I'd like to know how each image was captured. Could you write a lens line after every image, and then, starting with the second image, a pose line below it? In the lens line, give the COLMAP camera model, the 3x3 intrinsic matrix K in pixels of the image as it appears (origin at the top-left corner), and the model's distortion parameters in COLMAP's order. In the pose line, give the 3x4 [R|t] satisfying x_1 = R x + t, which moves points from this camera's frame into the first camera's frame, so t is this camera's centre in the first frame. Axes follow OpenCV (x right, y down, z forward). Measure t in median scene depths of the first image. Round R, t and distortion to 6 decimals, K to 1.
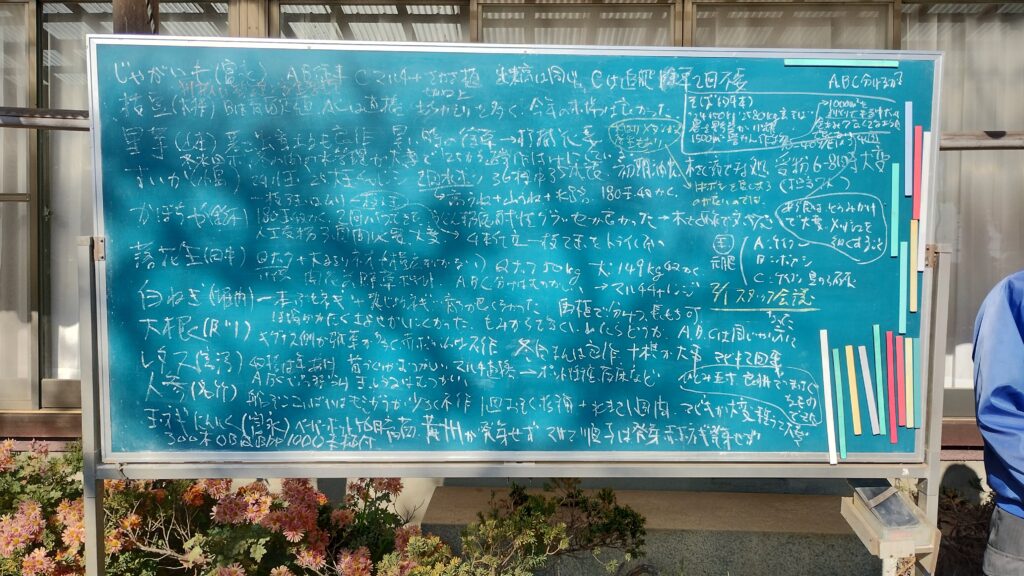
lens RADIAL K [[827.2, 0, 509.7], [0, 827.2, 284.0], [0, 0, 1]] dist [0.016010, 0.010163]
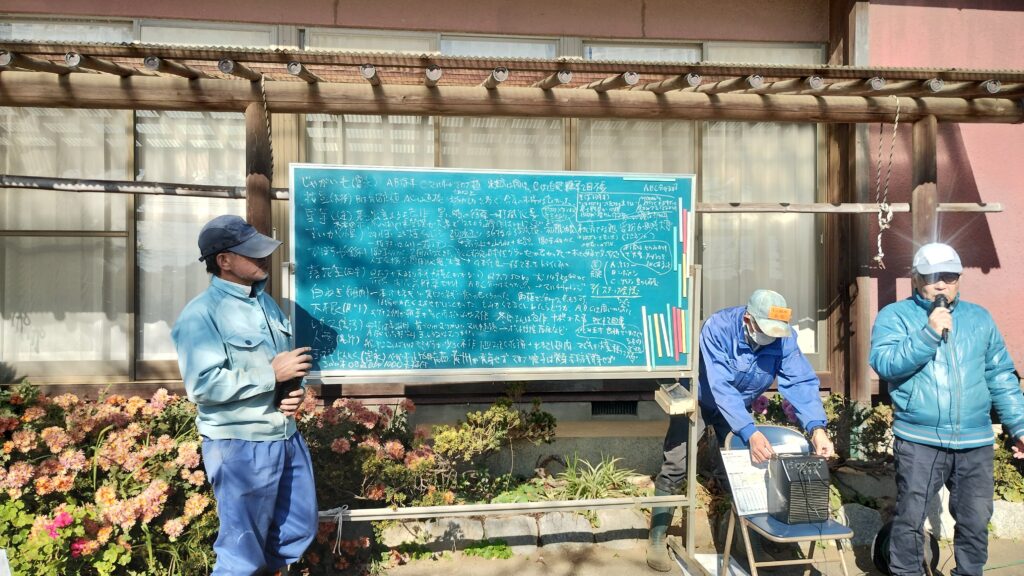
lens RADIAL K [[827.2, 0, 512.4], [0, 827.2, 288.2], [0, 0, 1]] dist [0.016010, 0.010163]
pose [[0.988899, -0.007451, 0.148400, -0.256441], [0.010292, 0.999778, -0.018386, 0.045334], [-0.148230, 0.019709, 0.988756, -1.012241]]
